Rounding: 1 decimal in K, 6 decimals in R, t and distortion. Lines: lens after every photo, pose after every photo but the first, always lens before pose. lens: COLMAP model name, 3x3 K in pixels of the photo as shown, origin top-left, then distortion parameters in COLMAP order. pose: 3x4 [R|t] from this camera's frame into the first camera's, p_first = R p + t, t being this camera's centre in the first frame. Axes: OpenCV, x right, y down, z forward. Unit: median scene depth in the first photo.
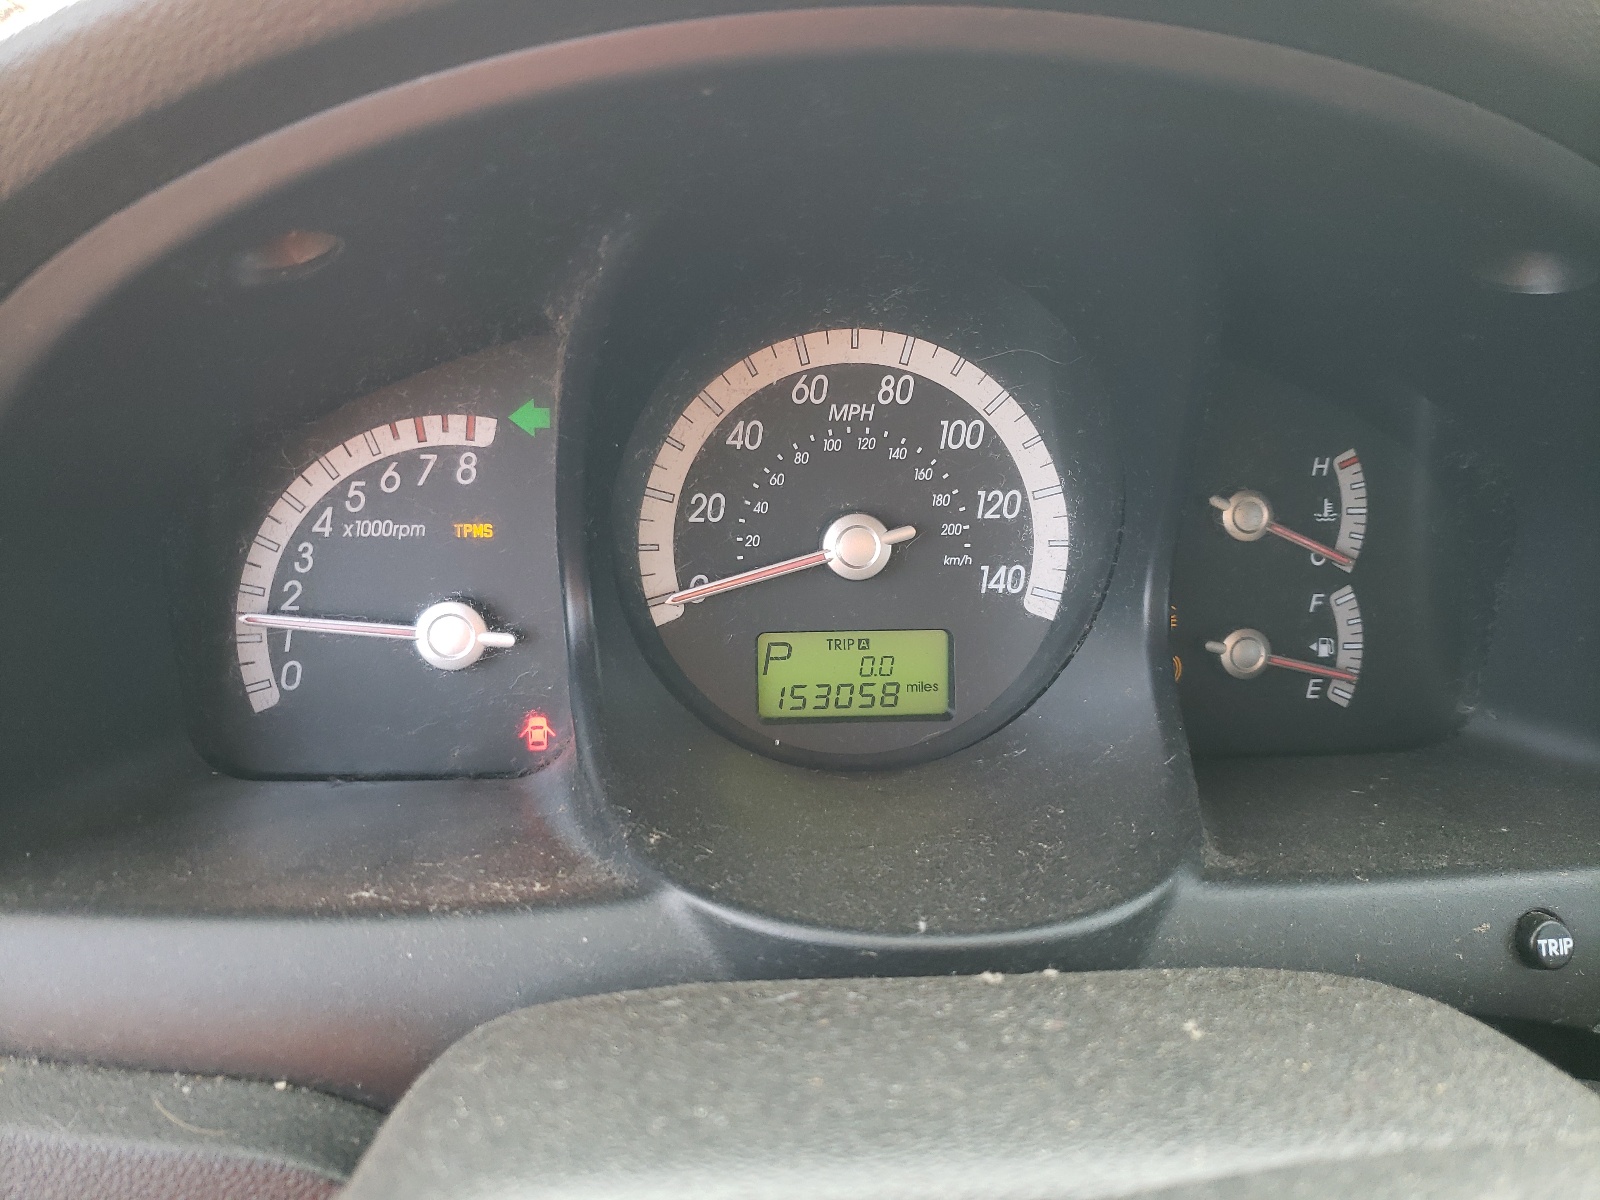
lens RADIAL K [[1201.5, 0, 801.7], [0, 1201.5, 601.2], [0, 0, 1]] dist [-0.009078, -0.005153]
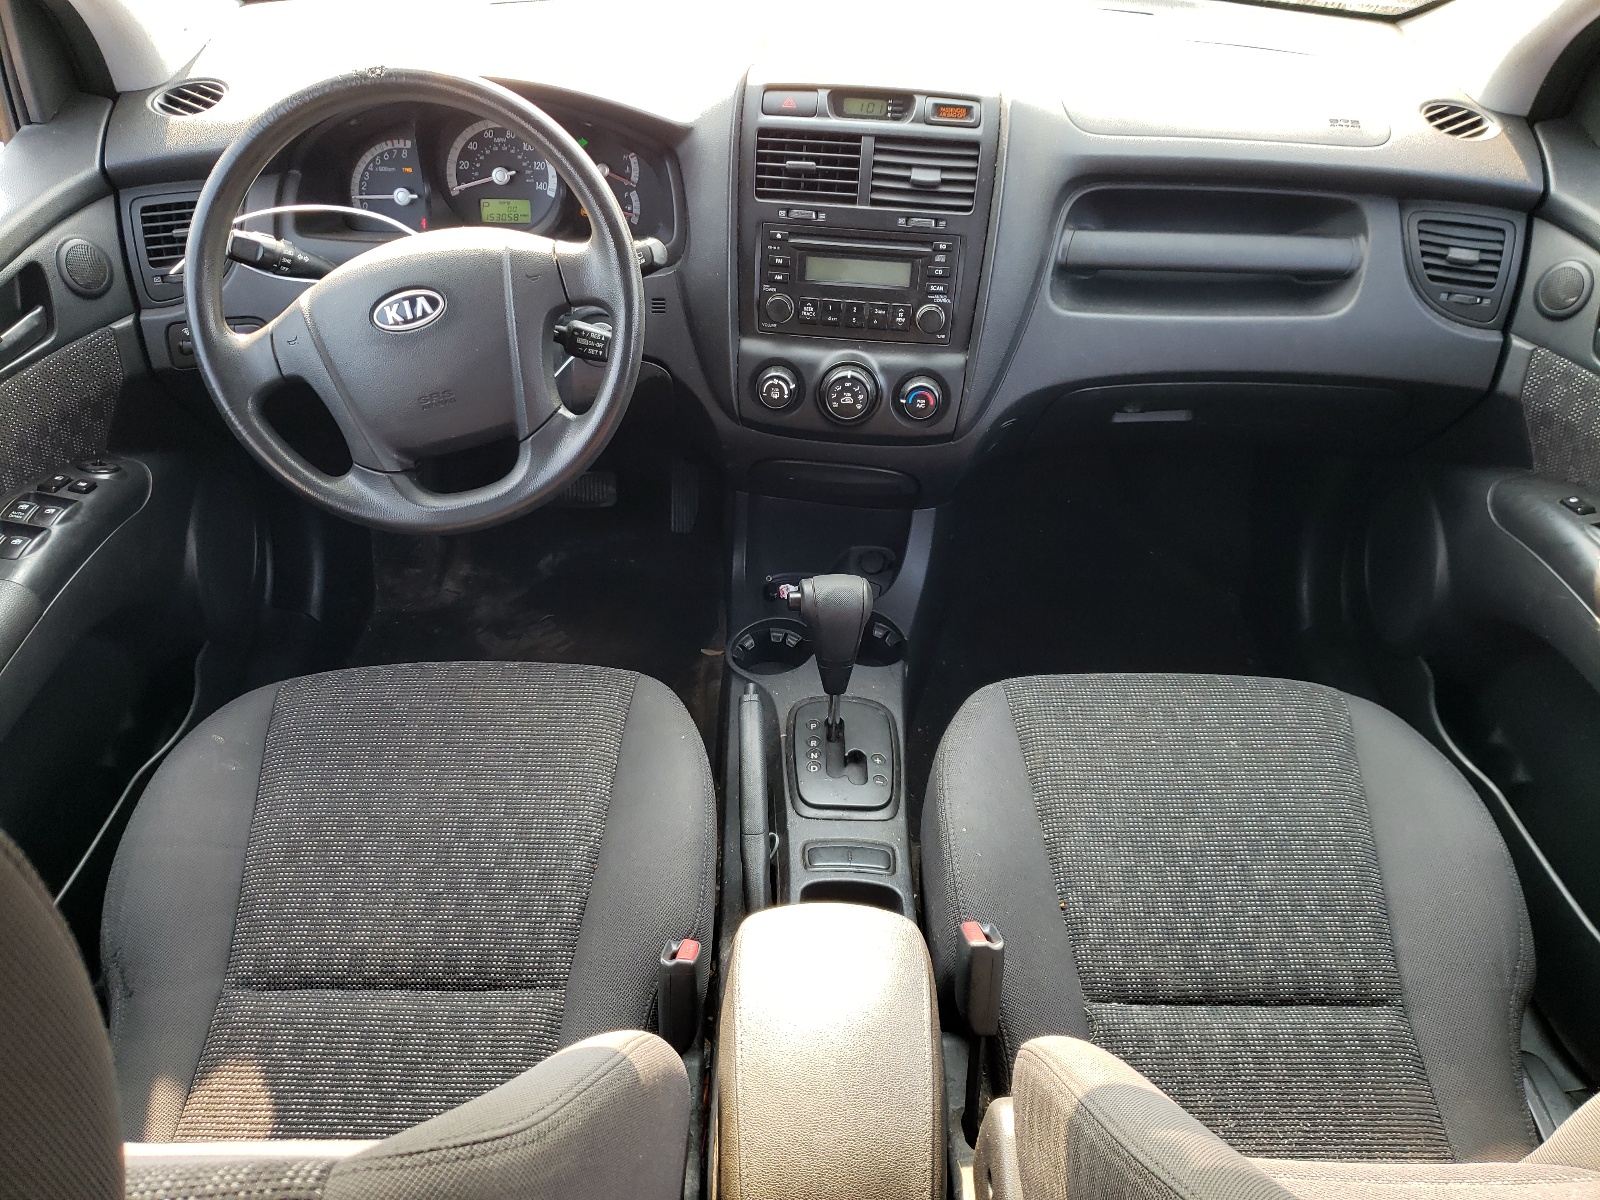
lens RADIAL K [[1201.5, 0, 801.0], [0, 1201.5, 599.5], [0, 0, 1]] dist [-0.009078, -0.005153]
pose [[0.996431, 0.046223, -0.070625, 1.391889], [-0.027582, 0.969102, 0.245115, 0.315299], [0.079773, -0.242293, 0.966918, -3.127412]]
